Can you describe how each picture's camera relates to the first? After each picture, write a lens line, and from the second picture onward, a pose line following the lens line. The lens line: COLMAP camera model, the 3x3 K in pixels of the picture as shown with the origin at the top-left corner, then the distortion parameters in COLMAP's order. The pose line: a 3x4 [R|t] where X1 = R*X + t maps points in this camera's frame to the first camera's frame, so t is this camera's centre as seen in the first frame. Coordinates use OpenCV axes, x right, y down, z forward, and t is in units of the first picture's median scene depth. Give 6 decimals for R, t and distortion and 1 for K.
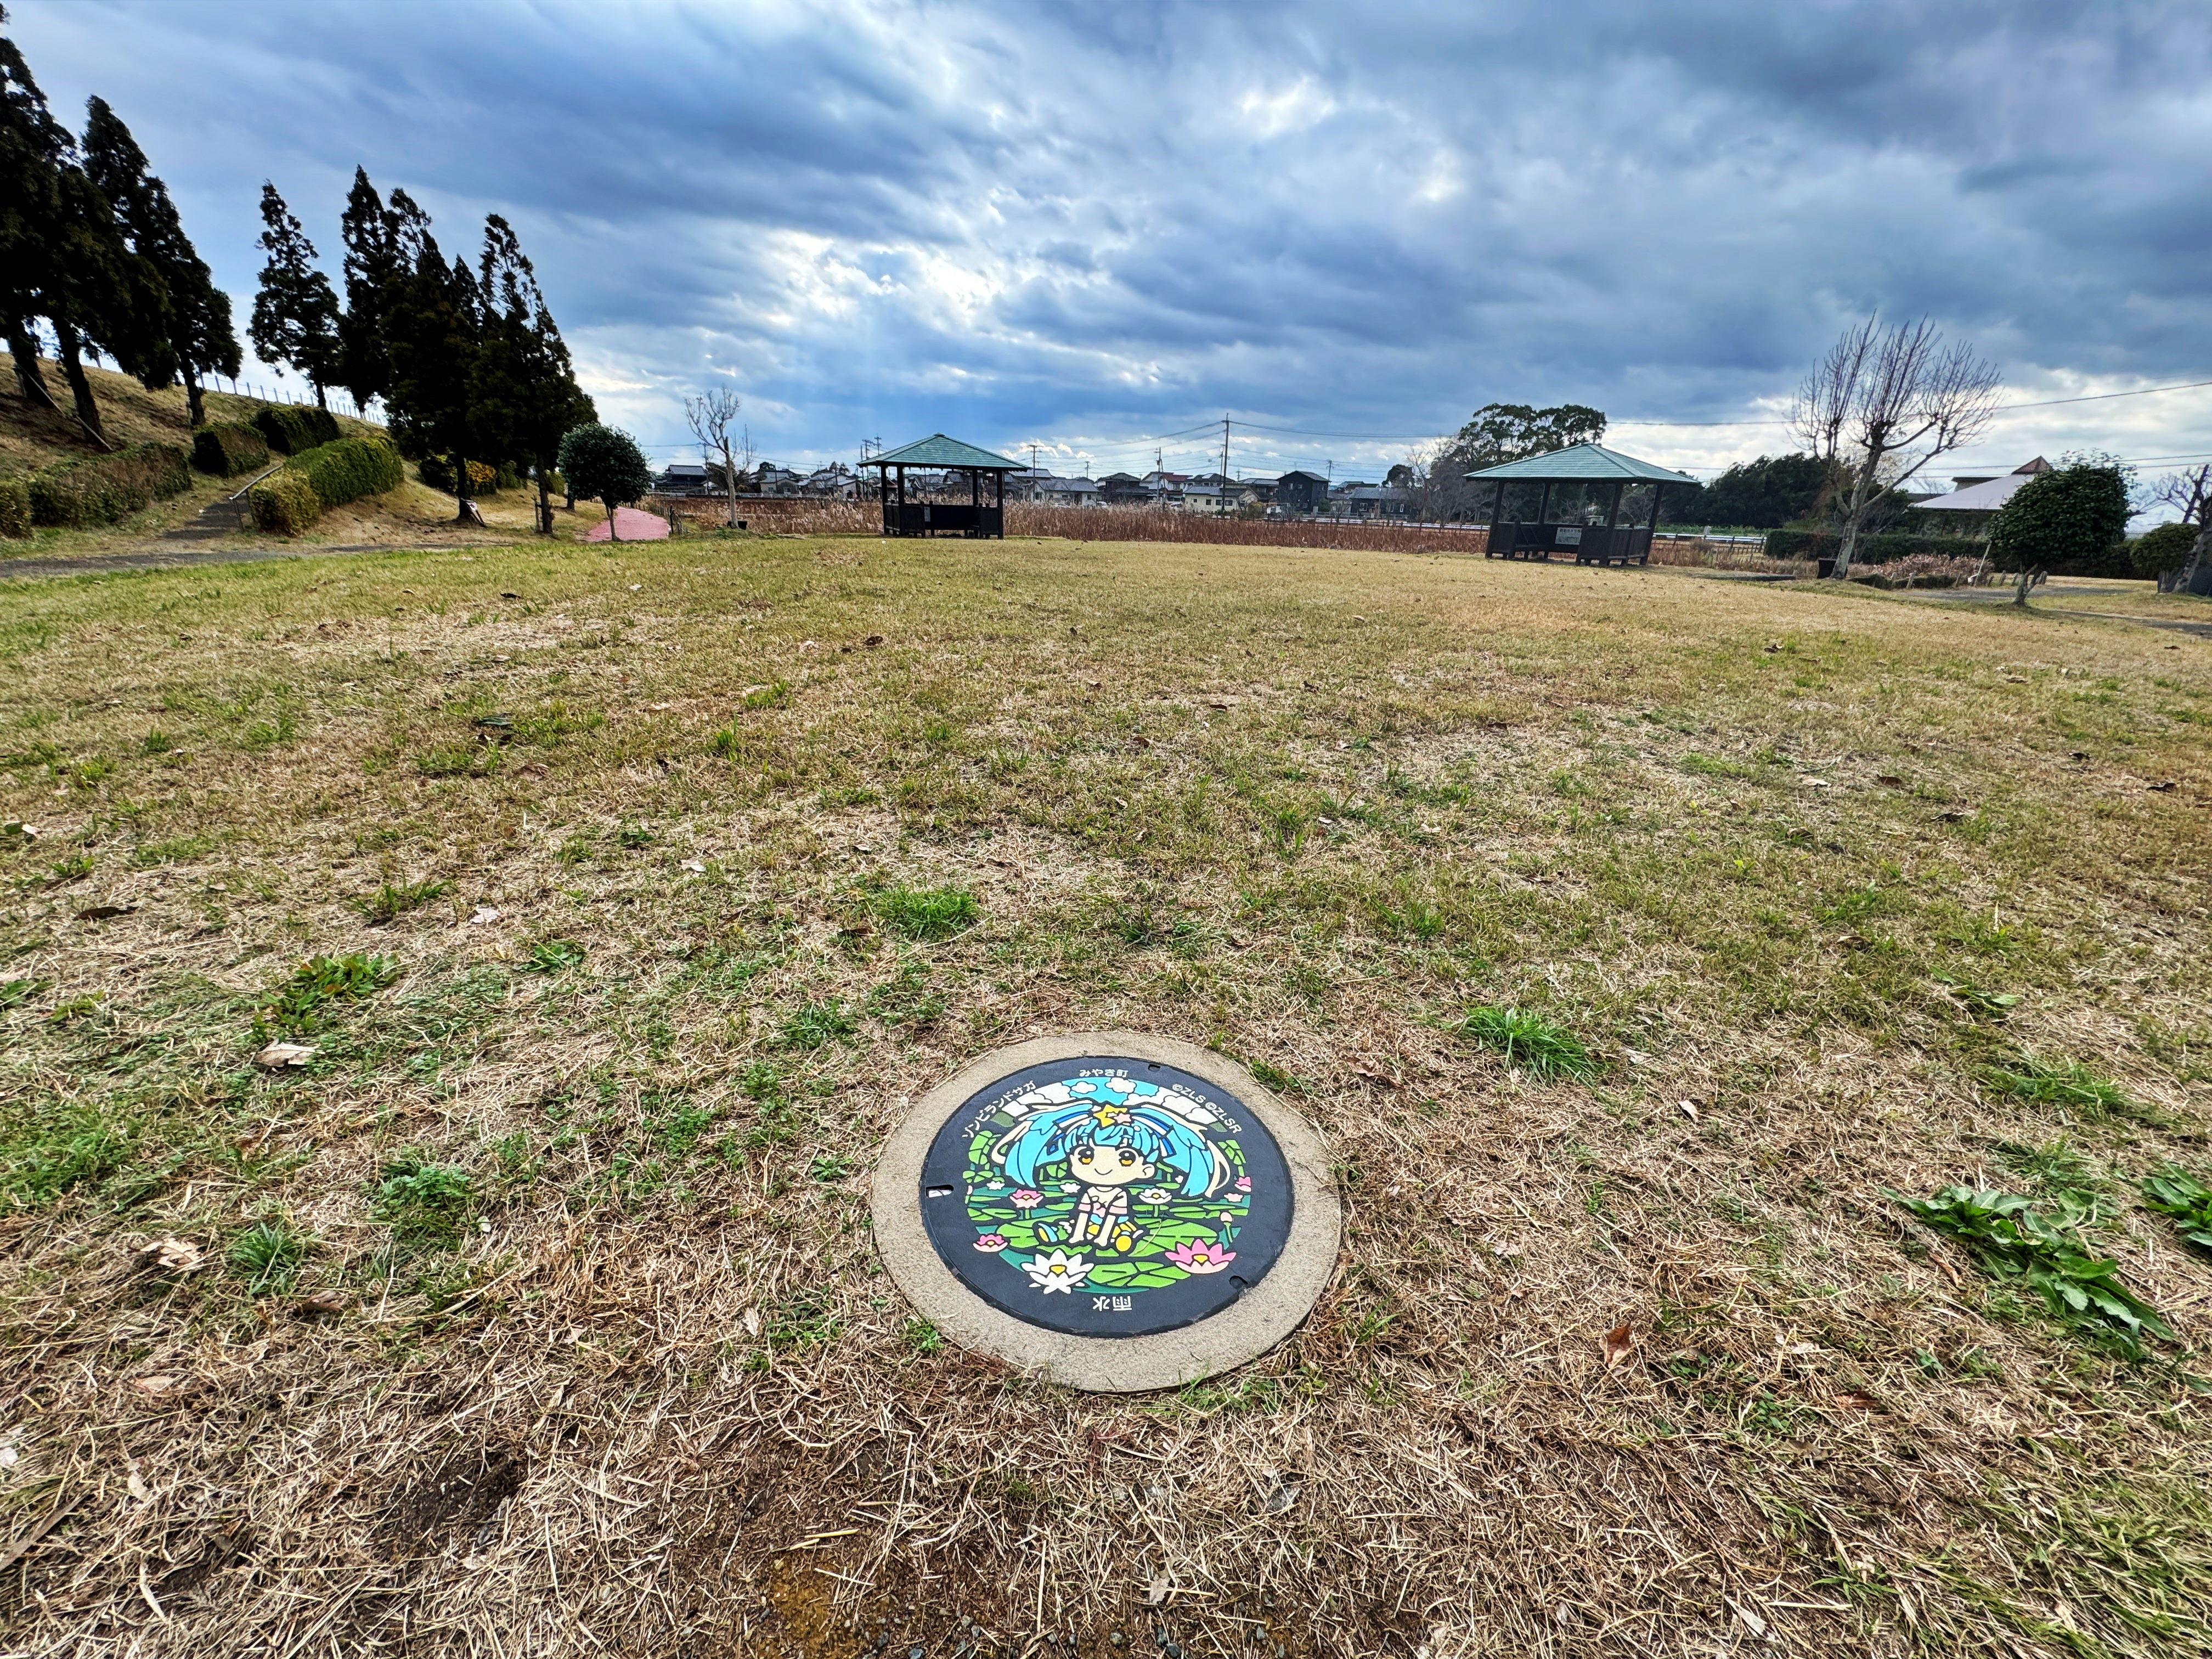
lens RADIAL K [[889.6, 0, 1112.2], [0, 889.6, 837.5], [0, 0, 1]] dist [-0.012520, -0.000427]
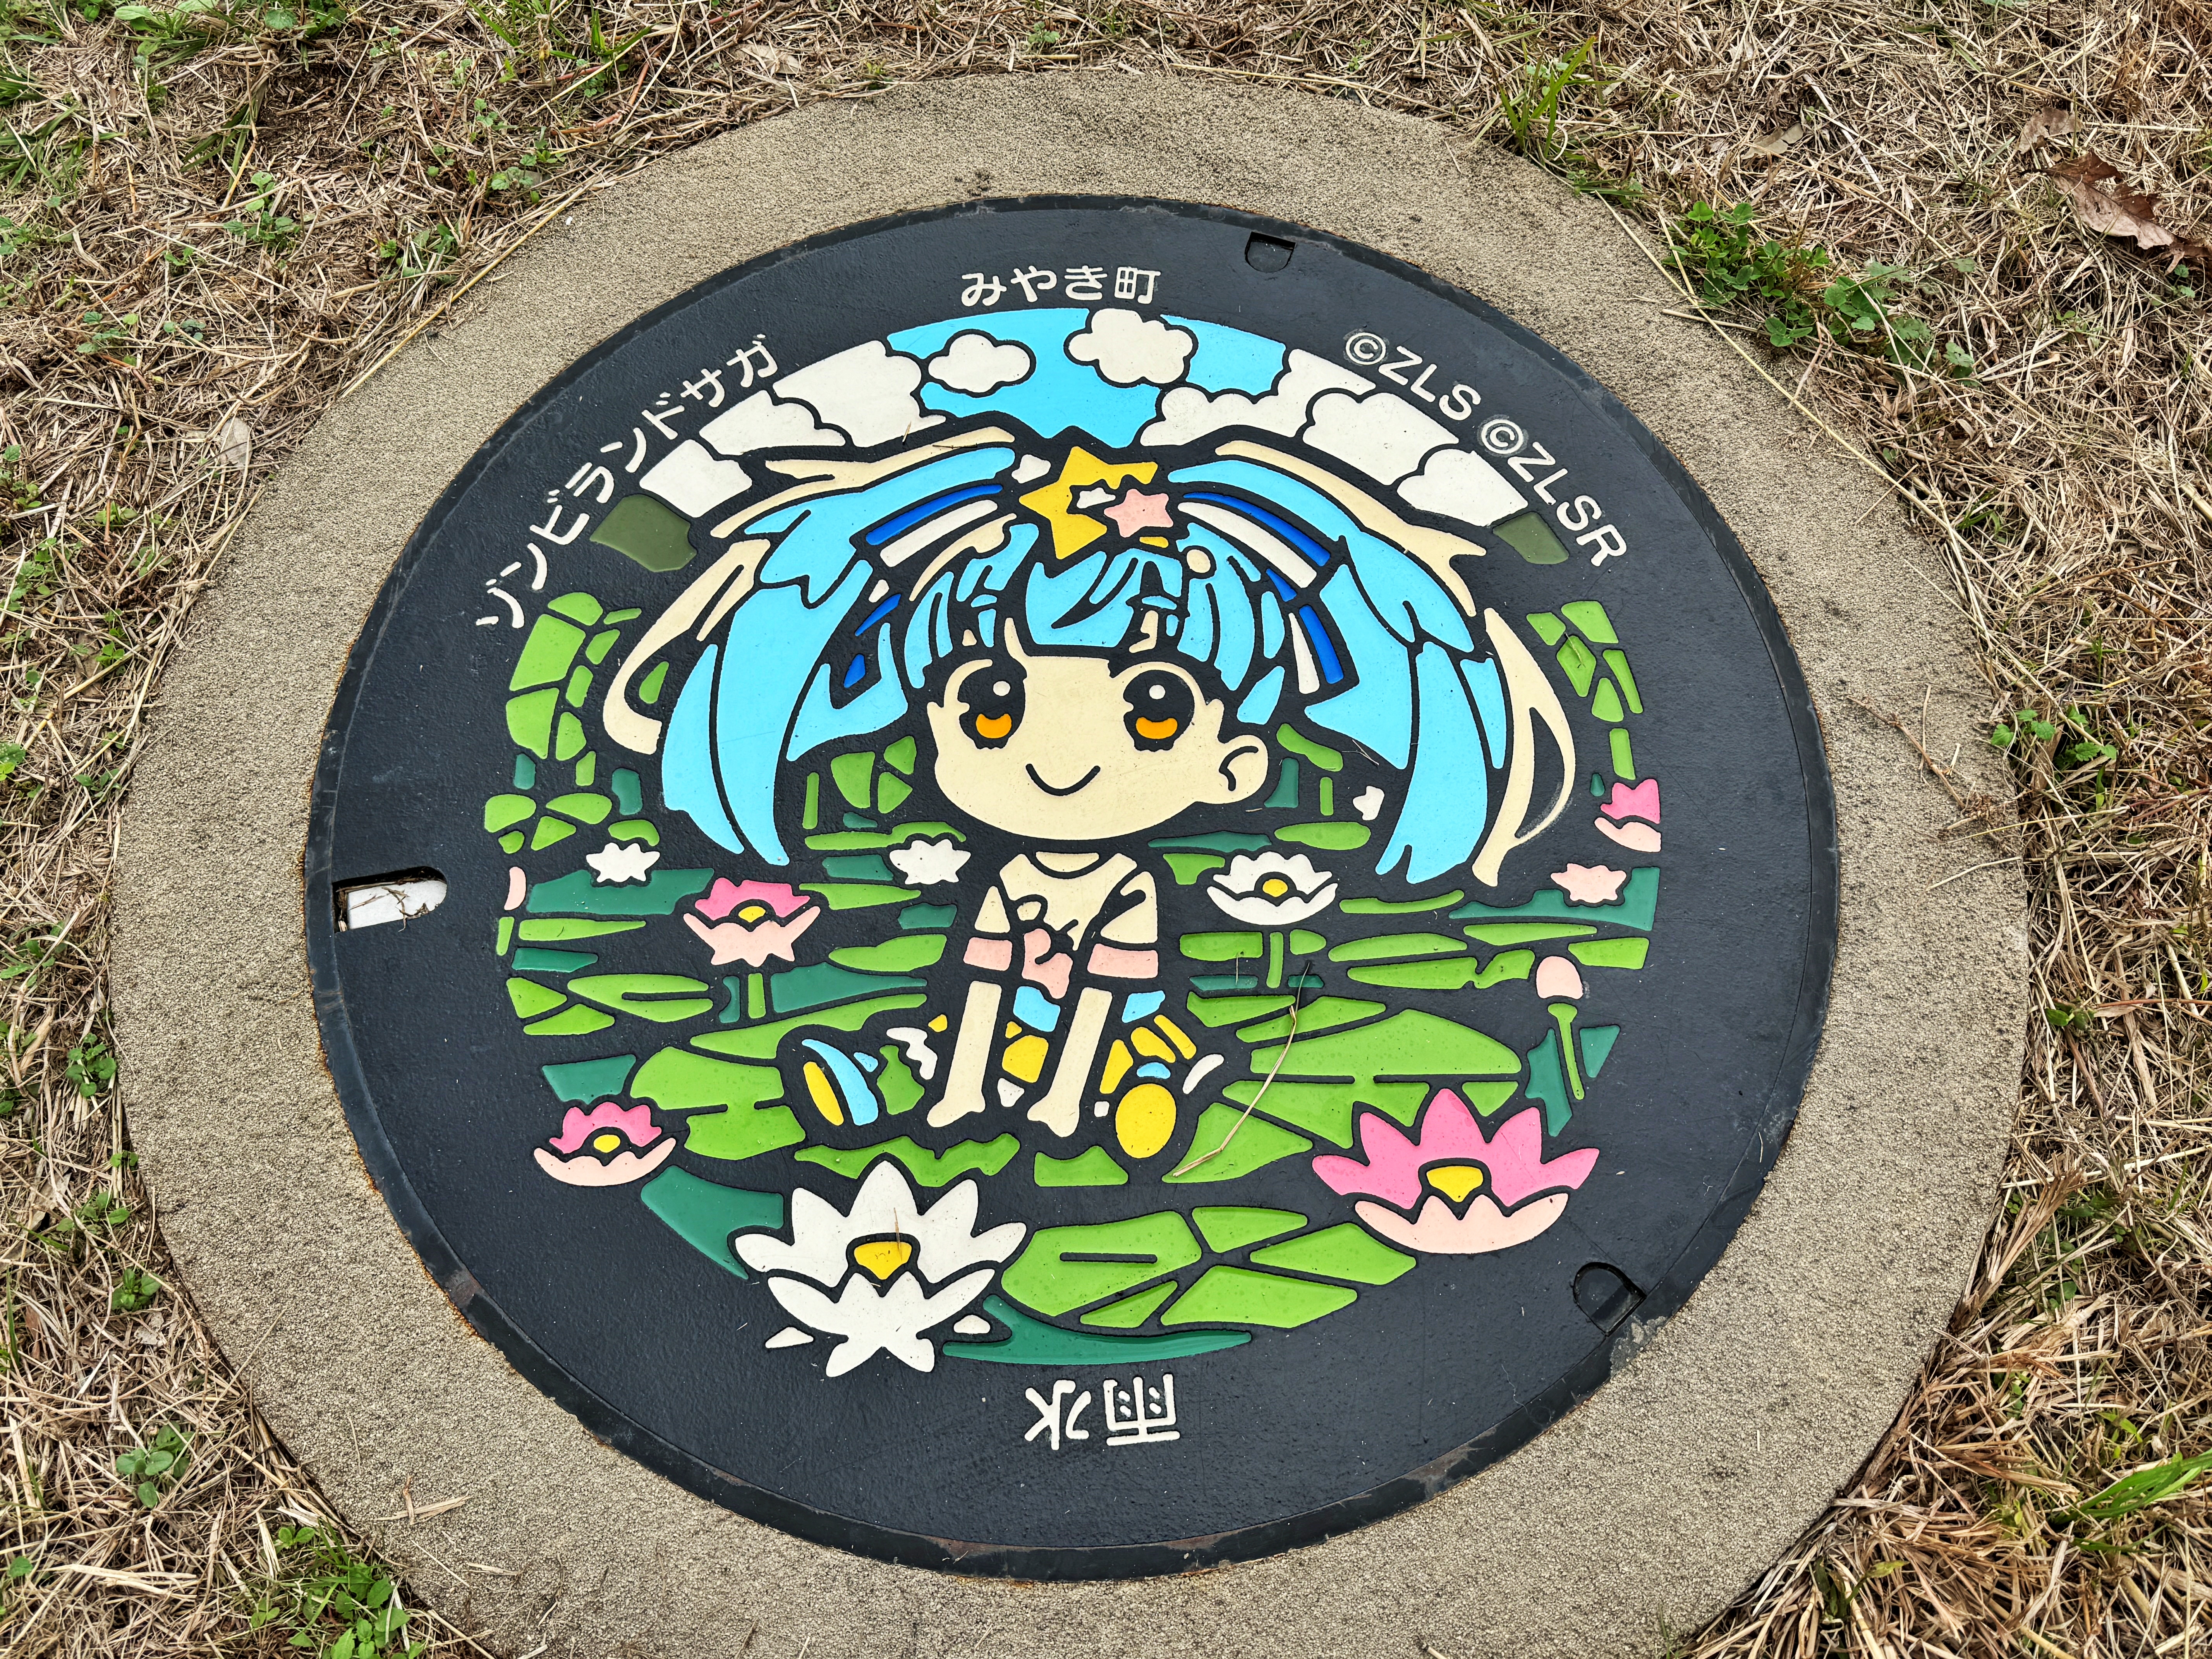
lens RADIAL K [[1761.8, 0, 1106.8], [0, 1761.8, 840.3], [0, 0, 1]] dist [0.060009, -0.050812]
pose [[0.999702, -0.015600, -0.018752, 0.011547], [0.024170, 0.737102, 0.675349, 0.059822], [0.003287, -0.675602, 0.737260, 0.636166]]
